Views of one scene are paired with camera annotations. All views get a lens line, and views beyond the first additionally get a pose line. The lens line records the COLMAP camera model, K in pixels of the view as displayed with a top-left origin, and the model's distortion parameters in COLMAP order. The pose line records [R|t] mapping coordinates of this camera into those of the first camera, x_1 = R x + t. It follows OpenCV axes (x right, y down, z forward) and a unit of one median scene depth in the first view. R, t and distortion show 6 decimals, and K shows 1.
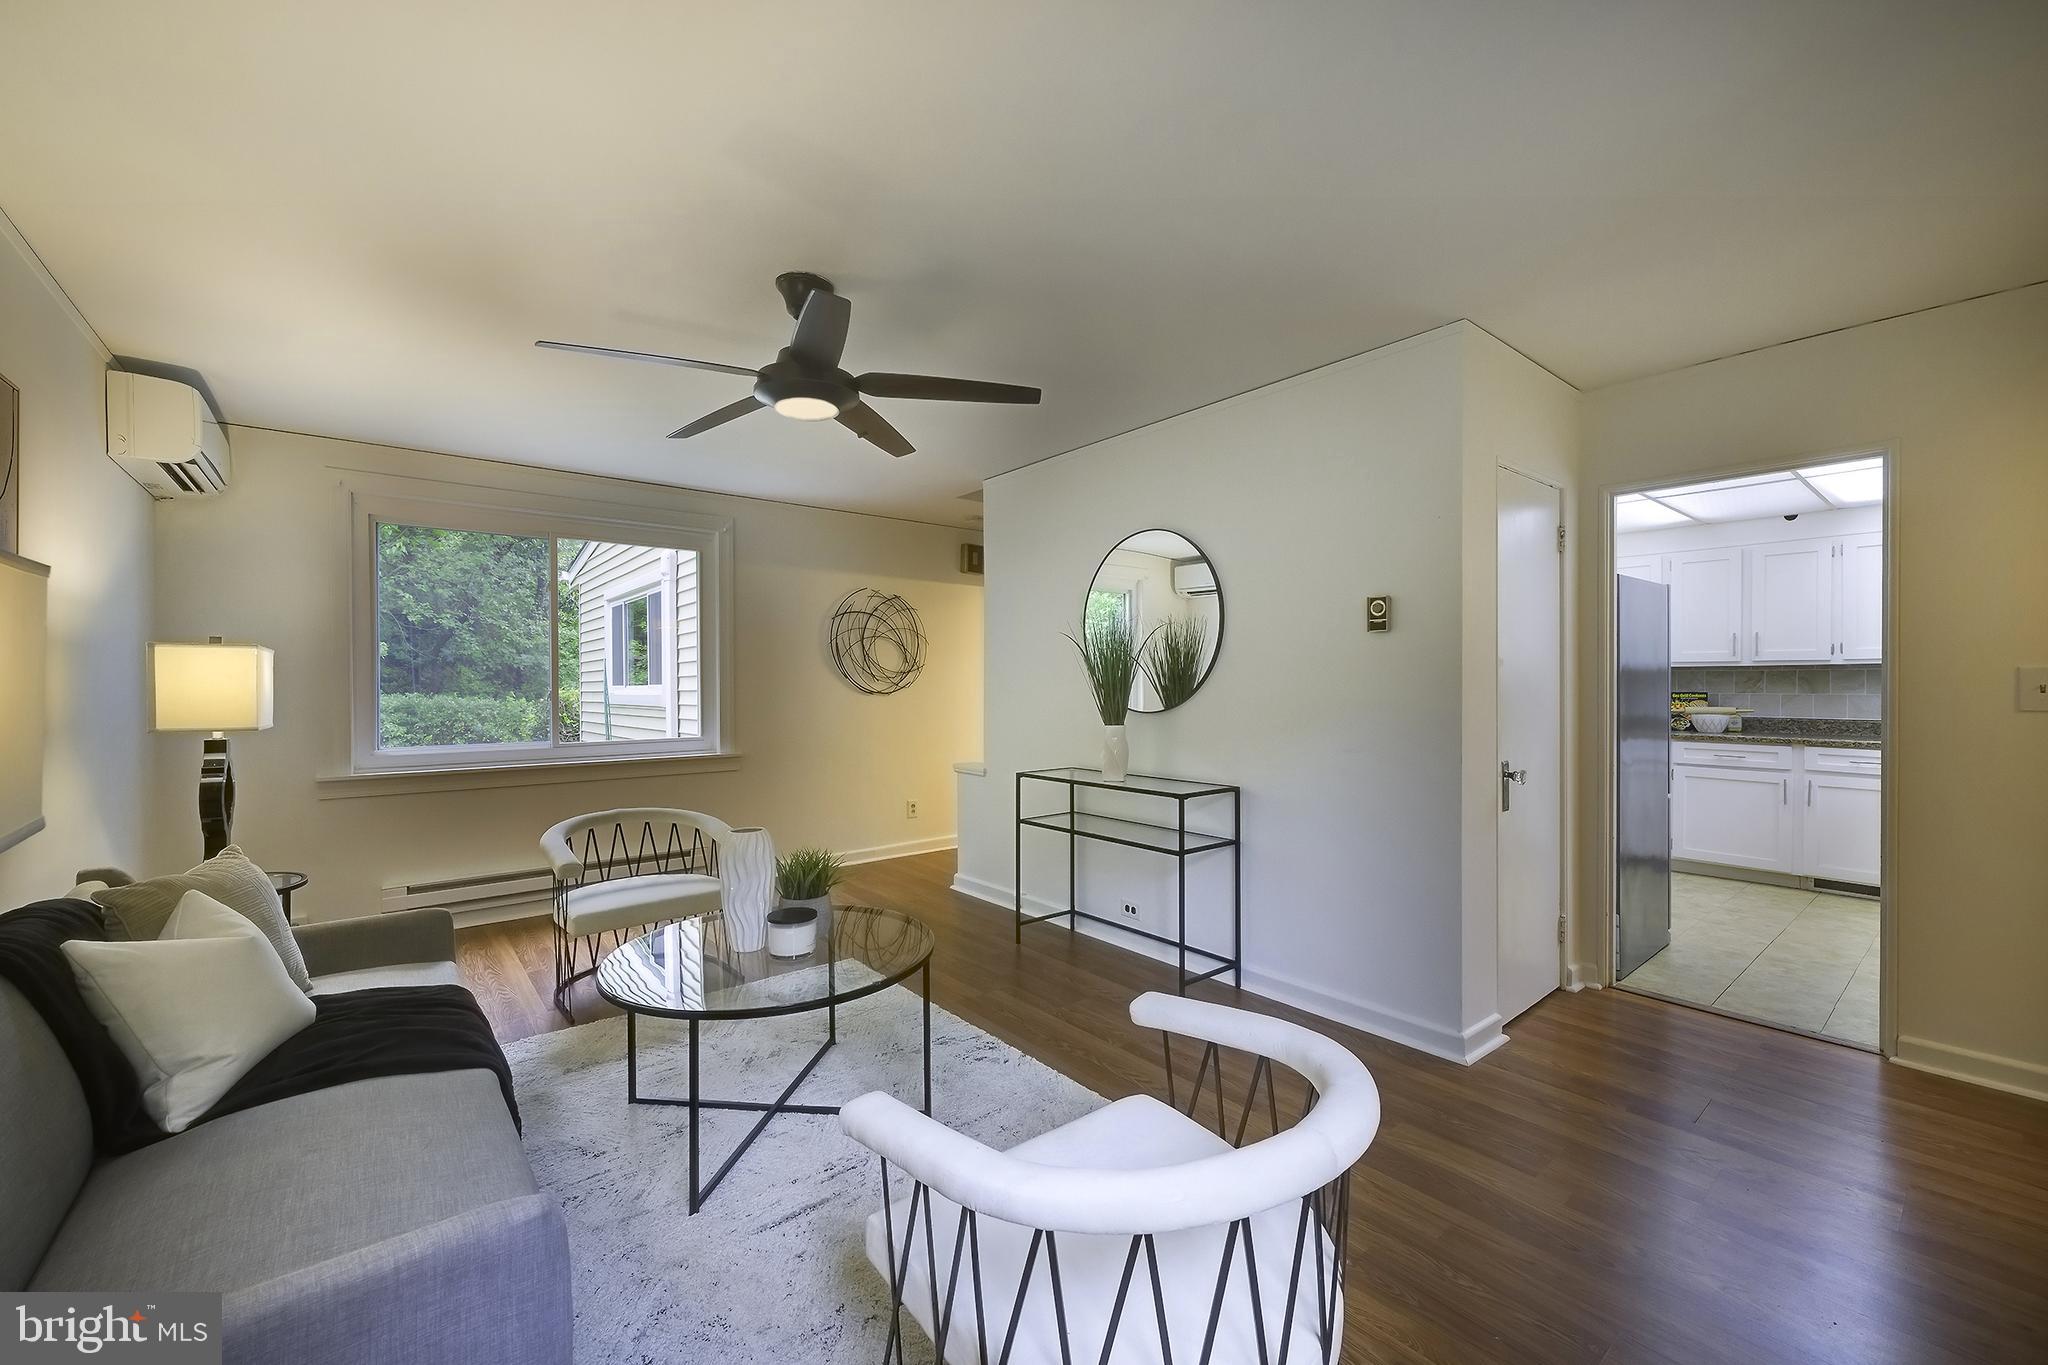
lens RADIAL K [[828.8, 0, 997.2], [0, 828.8, 685.9], [0, 0, 1]] dist [0.001627, 0.000095]
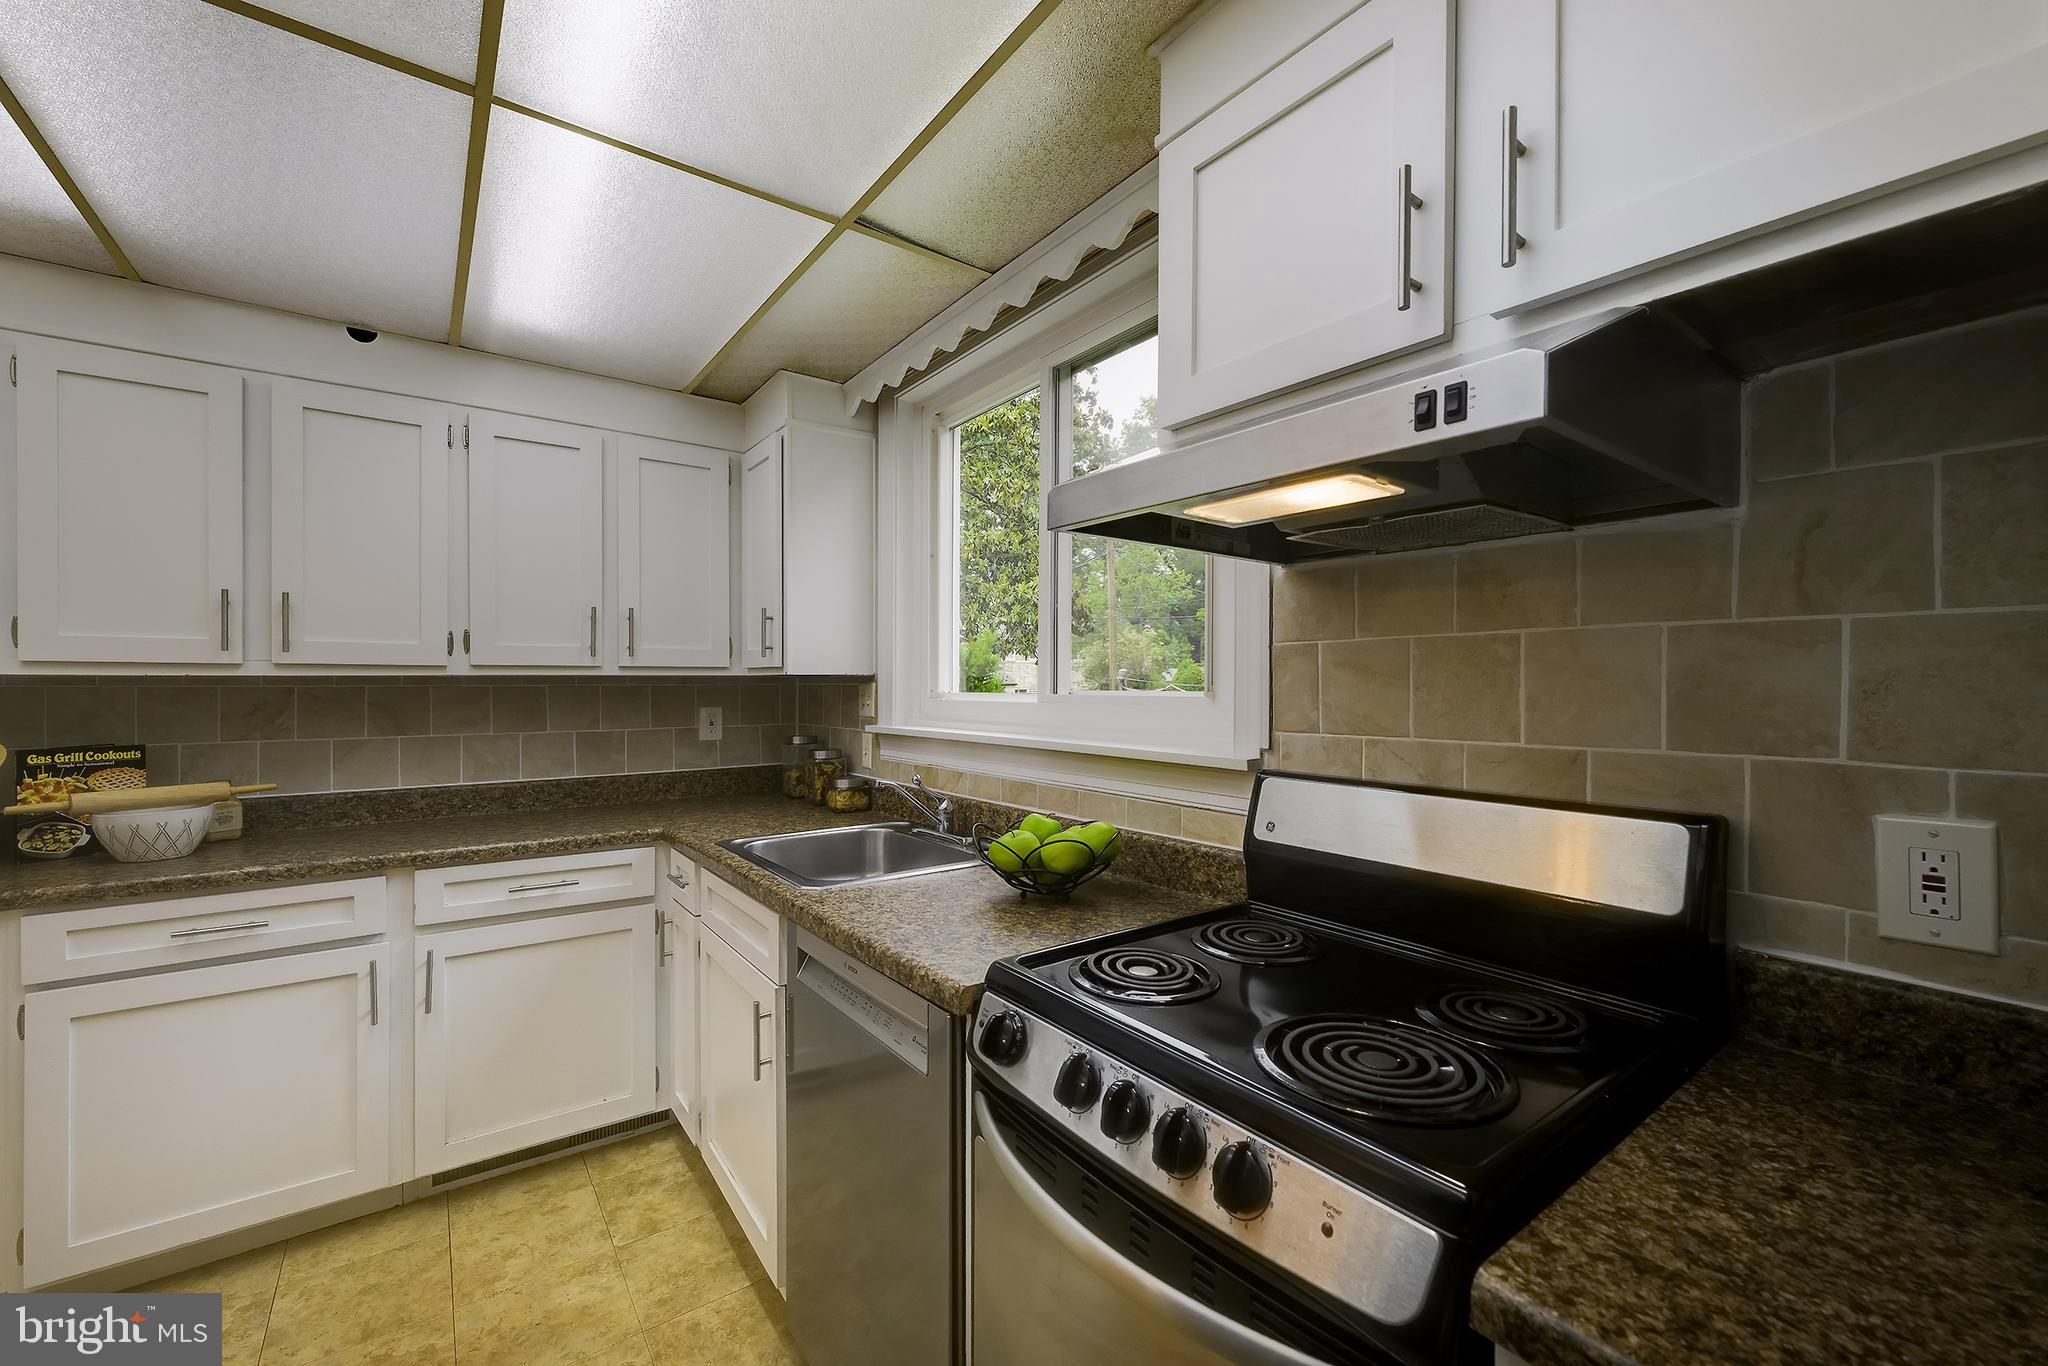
lens RADIAL K [[828.8, 0, 1060.4], [0, 828.8, 689.6], [0, 0, 1]] dist [0.001627, 0.000095]
pose [[0.006415, 0.000707, 0.999979, 0.519512], [0.007982, 0.999968, -0.000758, -0.014189], [-0.999948, 0.007986, 0.006409, 0.626626]]
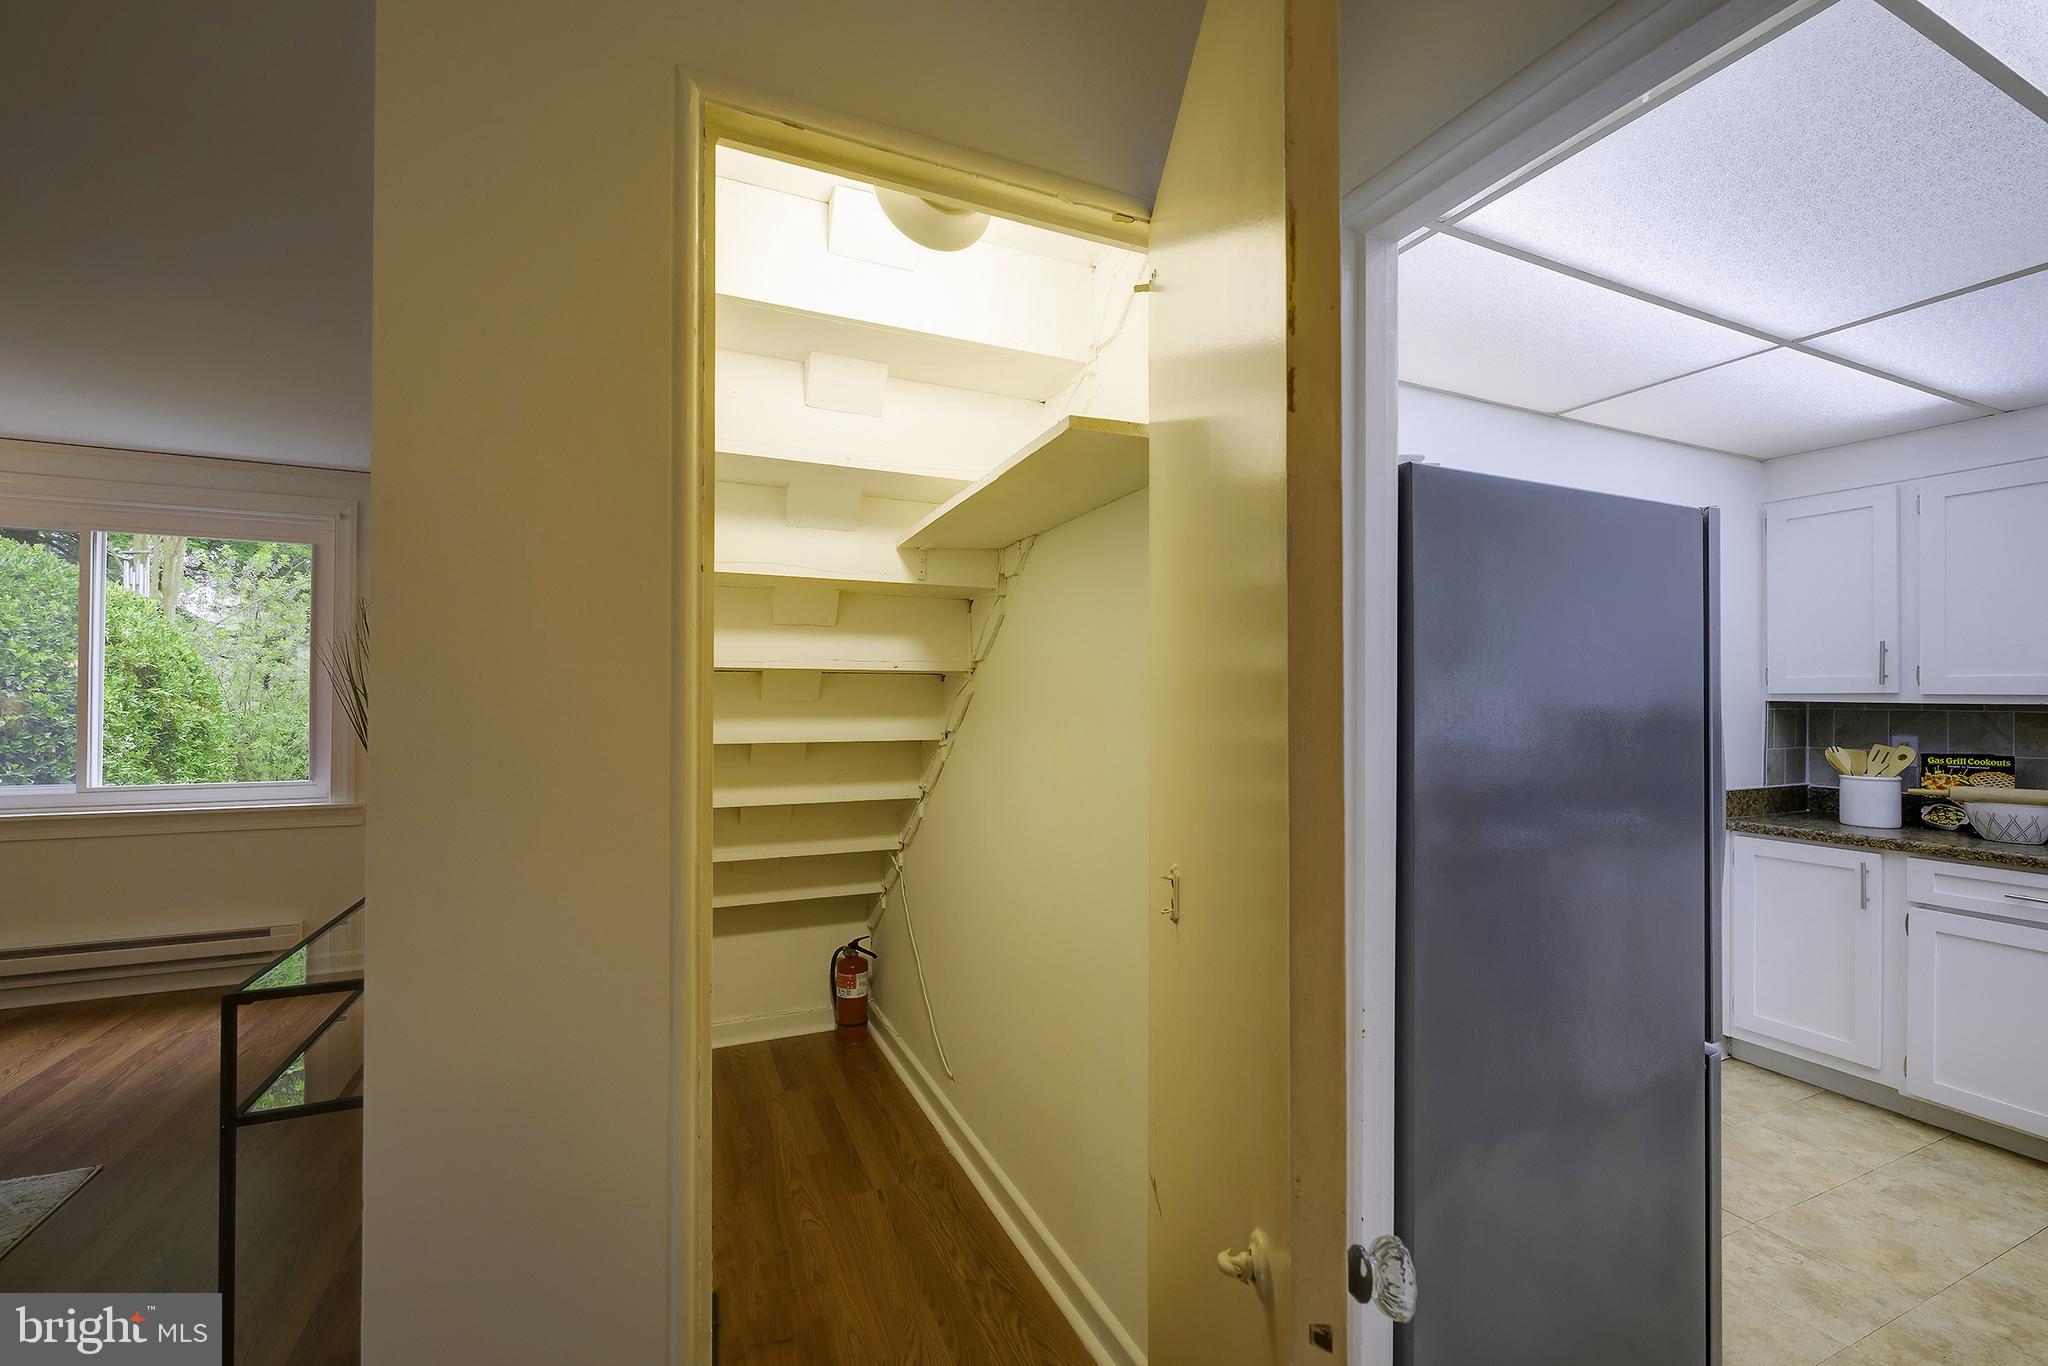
lens RADIAL K [[828.8, 0, 1010.6], [0, 828.8, 685.2], [0, 0, 1]] dist [0.001627, 0.000095]
pose [[0.964957, 0.004179, -0.262374, 0.442268], [-0.010332, 0.999703, -0.022074, -0.018437], [0.262204, 0.024011, 0.964714, 0.399222]]
